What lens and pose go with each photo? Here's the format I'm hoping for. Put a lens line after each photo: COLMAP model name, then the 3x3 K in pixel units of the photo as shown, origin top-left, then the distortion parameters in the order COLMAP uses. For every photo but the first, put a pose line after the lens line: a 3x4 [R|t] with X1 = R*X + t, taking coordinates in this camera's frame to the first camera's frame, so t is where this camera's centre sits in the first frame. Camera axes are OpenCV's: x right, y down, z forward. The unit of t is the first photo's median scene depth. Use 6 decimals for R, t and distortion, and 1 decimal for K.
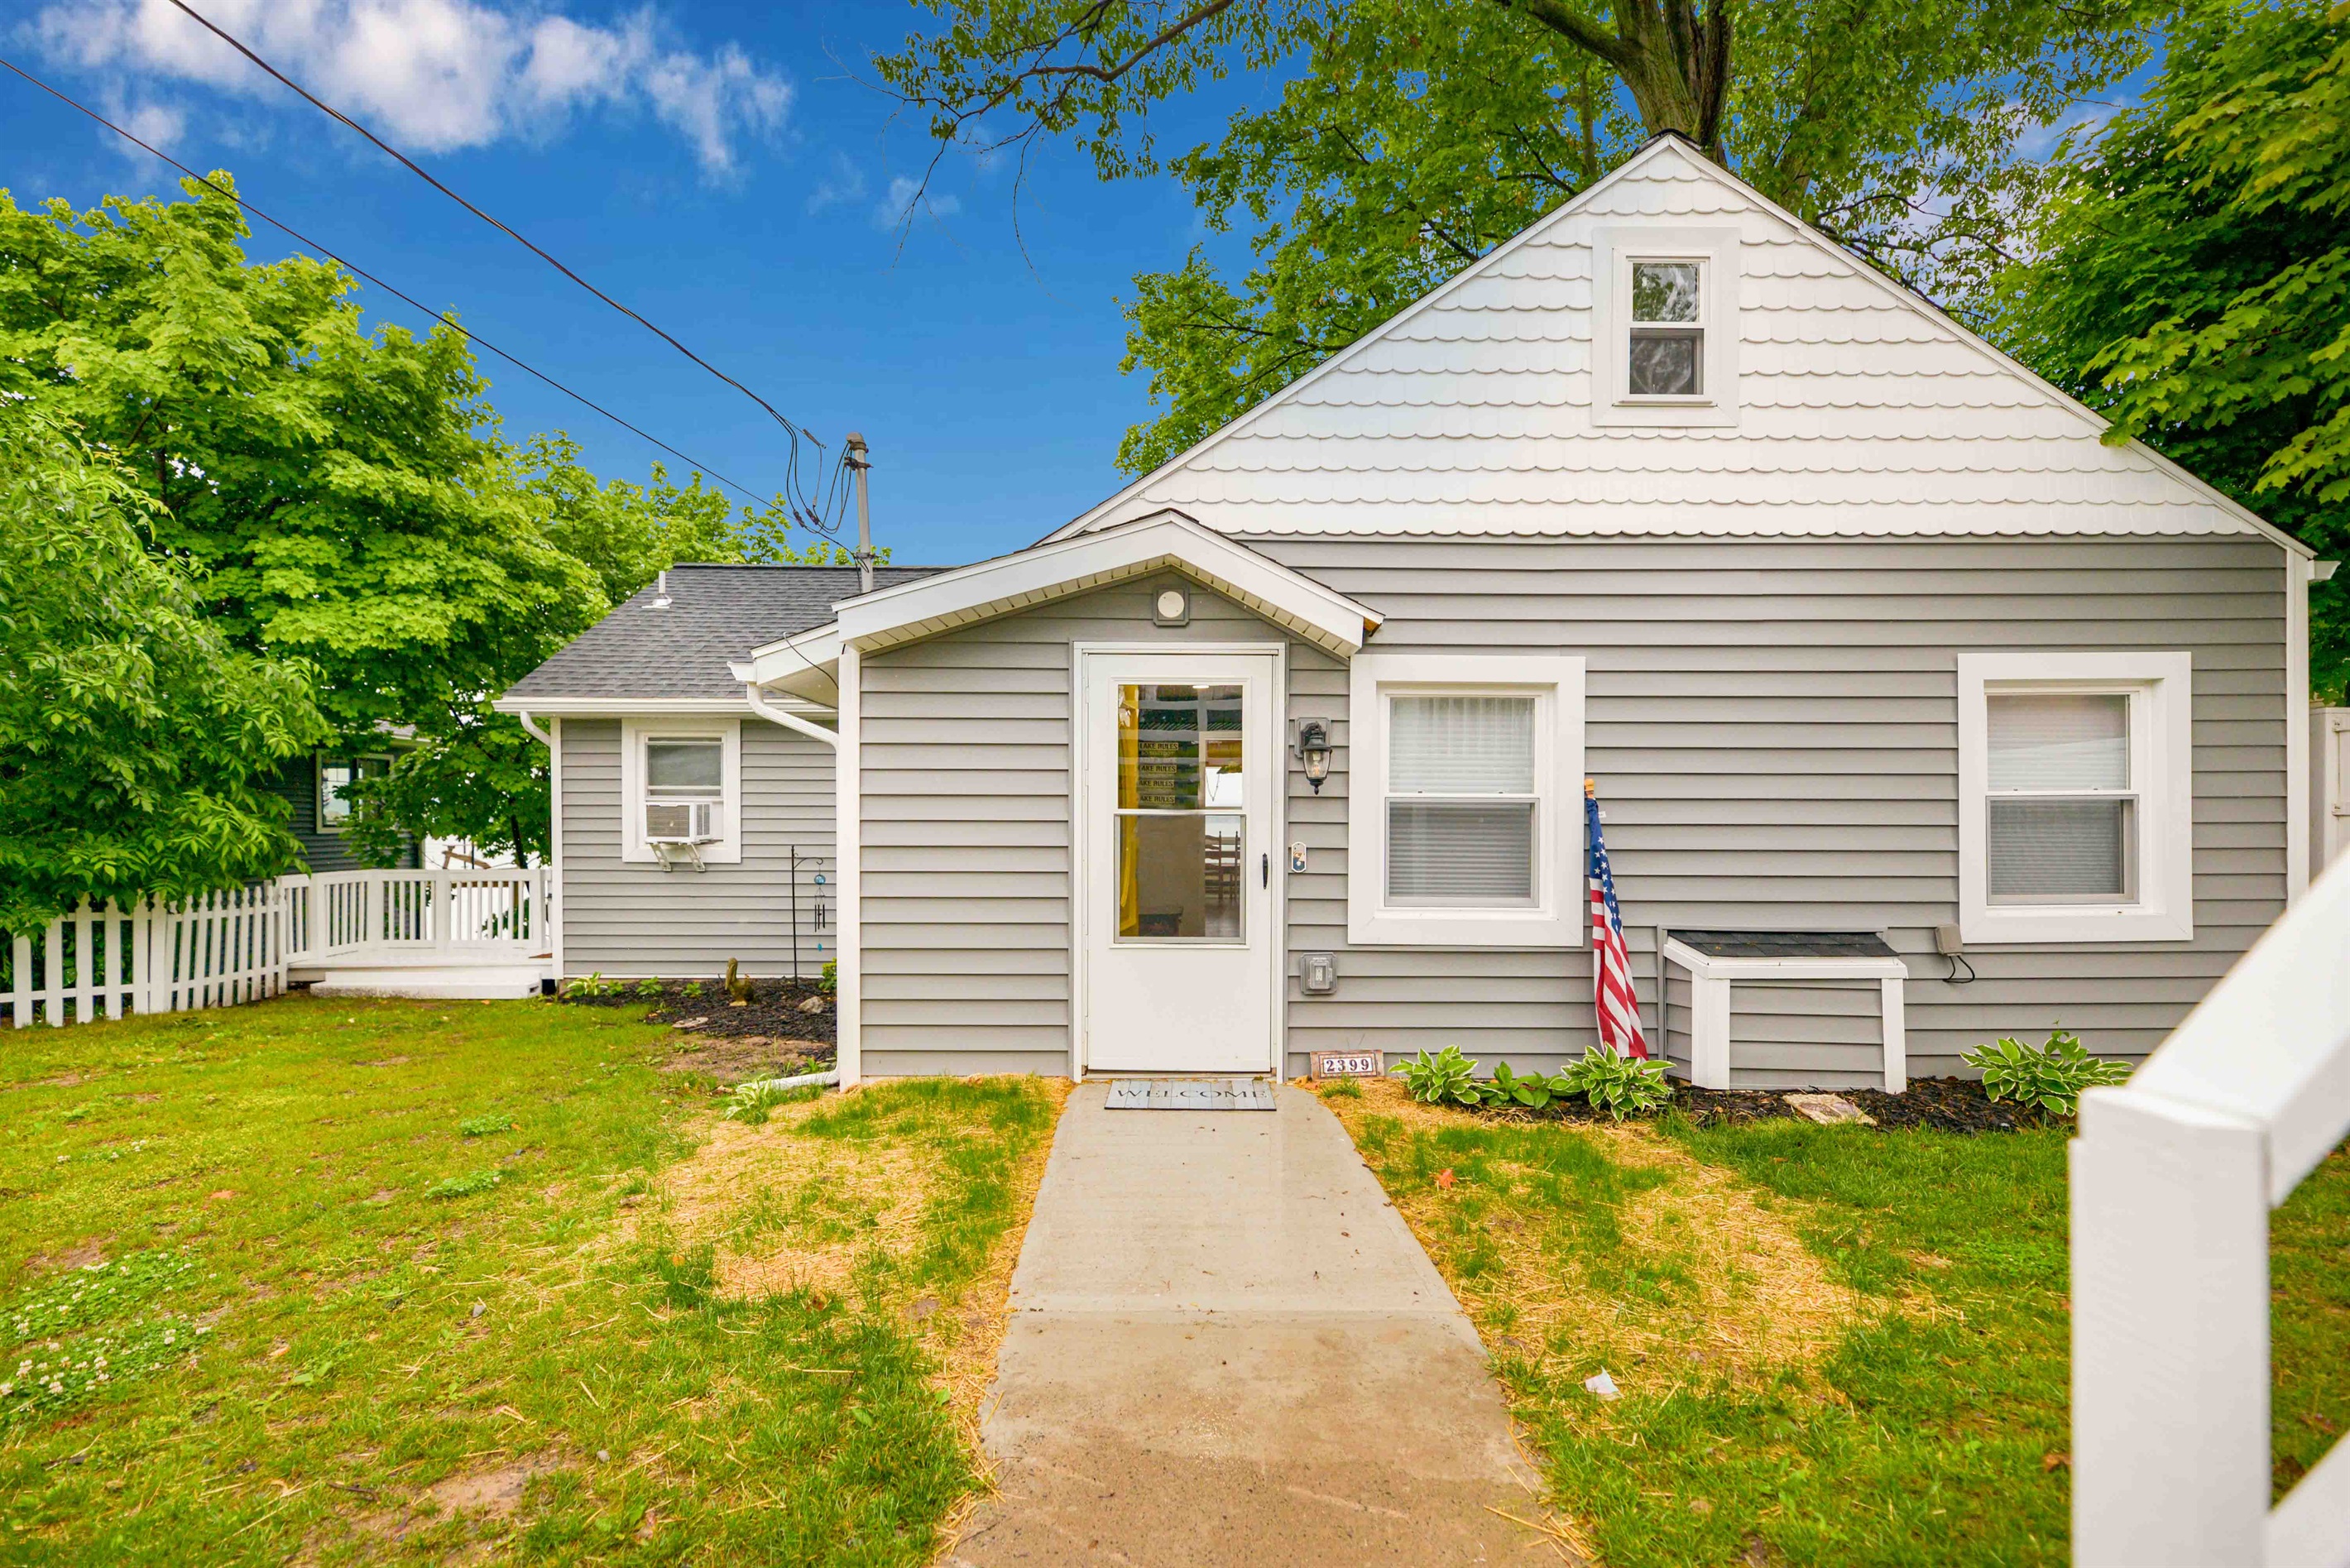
lens RADIAL K [[992.9, 0, 1171.6], [0, 992.9, 828.9], [0, 0, 1]] dist [-0.009350, -0.000003]
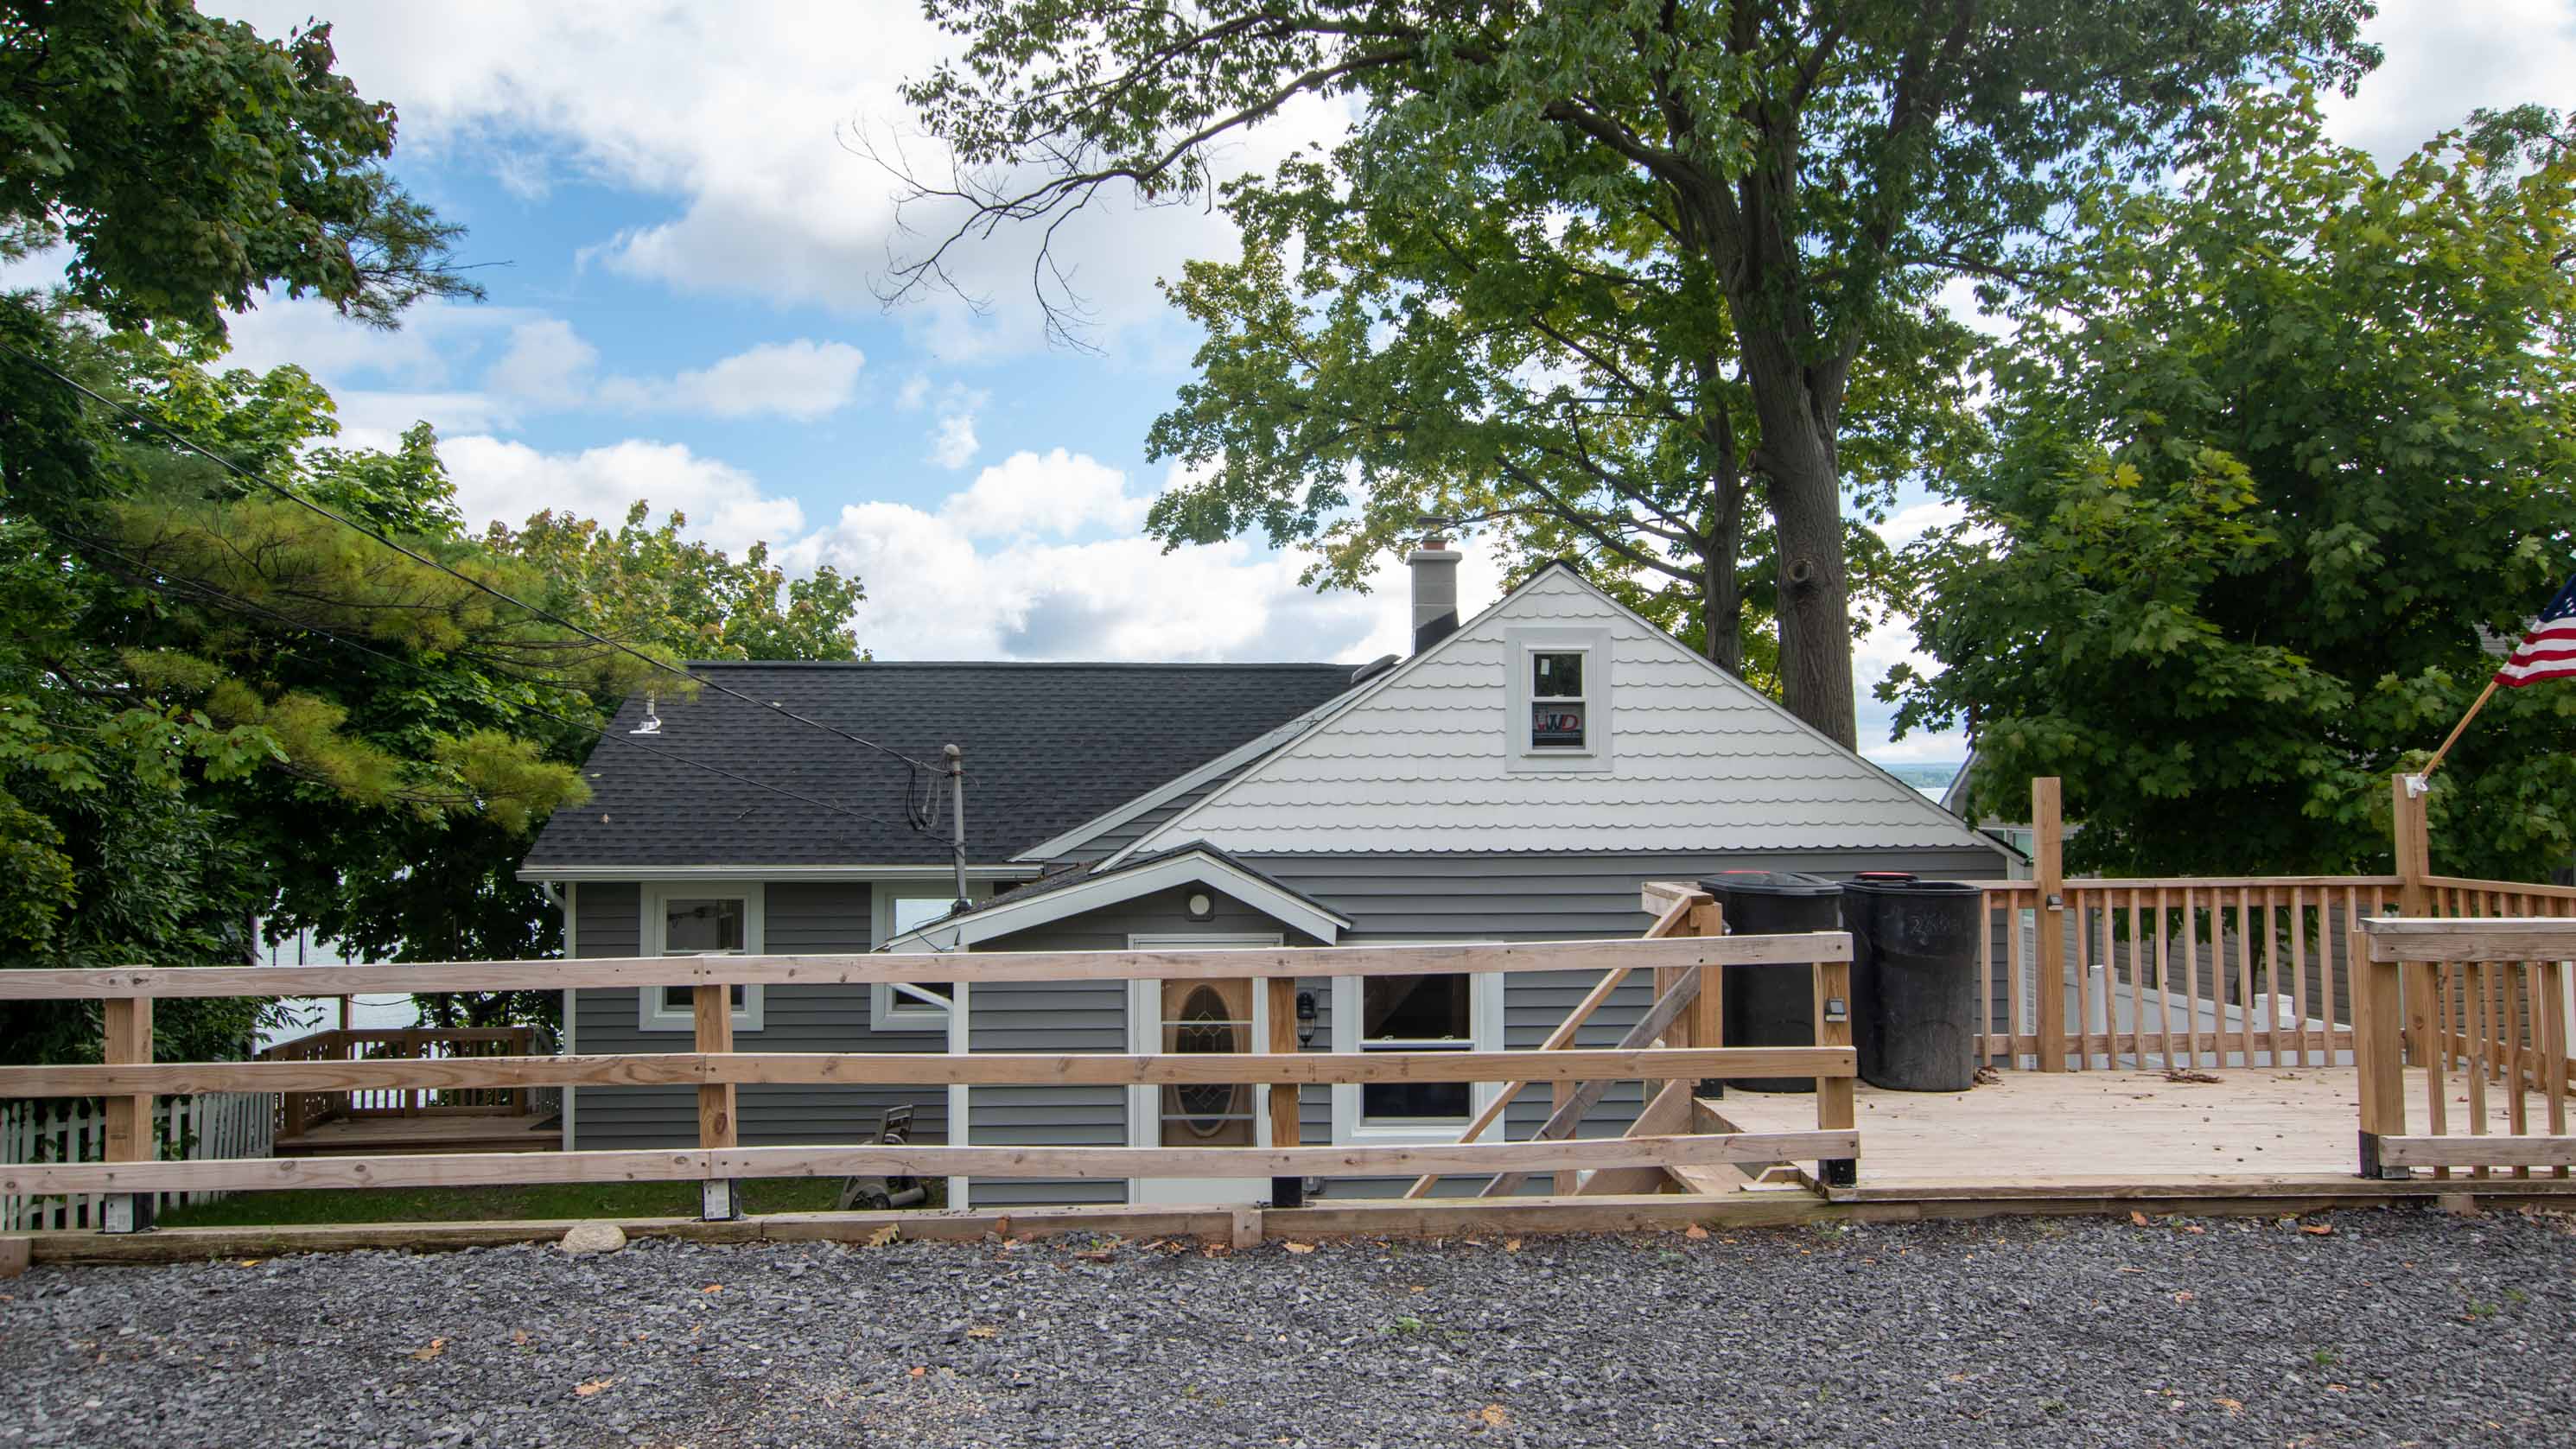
lens RADIAL K [[1613.8, 0, 1288.0], [0, 1613.8, 724.5], [0, 0, 1]] dist [-0.007487, -0.001416]
pose [[0.999110, -0.009402, 0.041124, 0.031497], [0.011063, 0.999125, -0.040339, -0.383163], [-0.040708, 0.040758, 0.998339, -1.212080]]
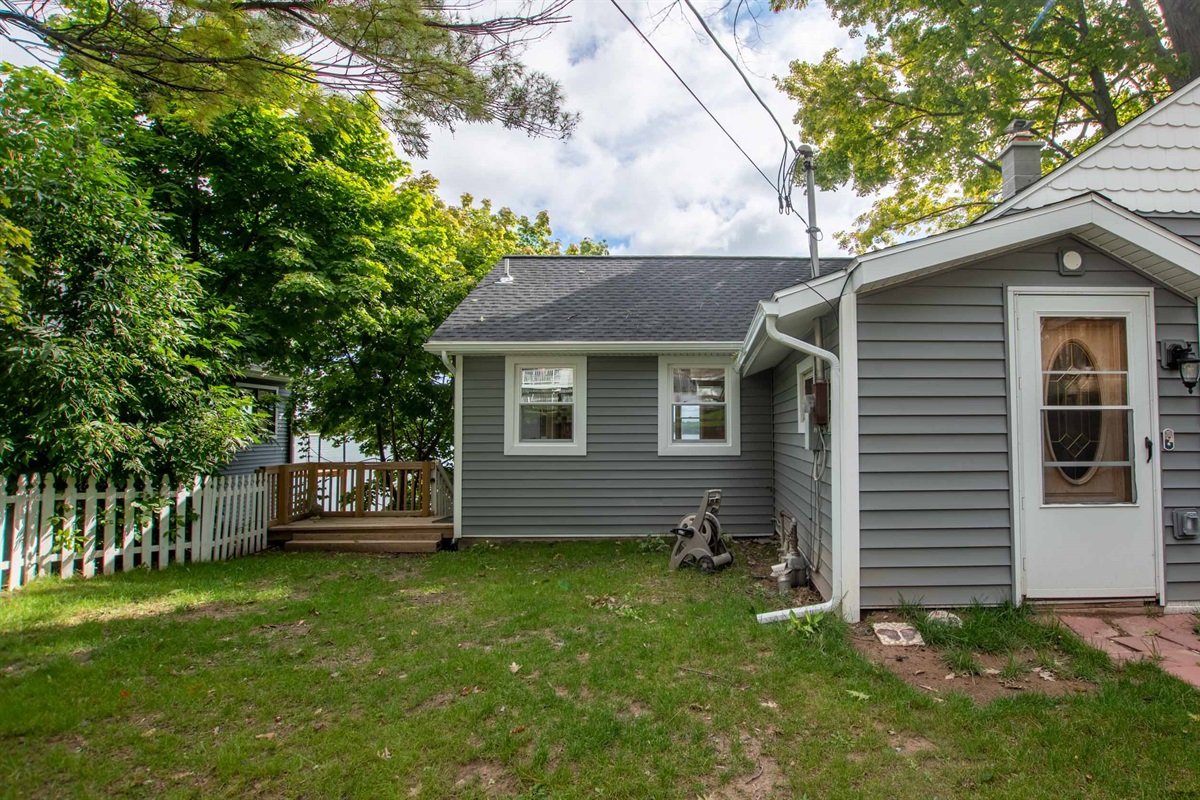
lens RADIAL K [[633.6, 0, 708.9], [0, 633.6, 404.1], [0, 0, 1]] dist [-0.020767, 0.001029]
pose [[0.999873, -0.008784, 0.013323, -0.529214], [0.009398, 0.998862, -0.046749, 0.013309], [-0.012897, 0.046868, 0.998818, 0.129116]]
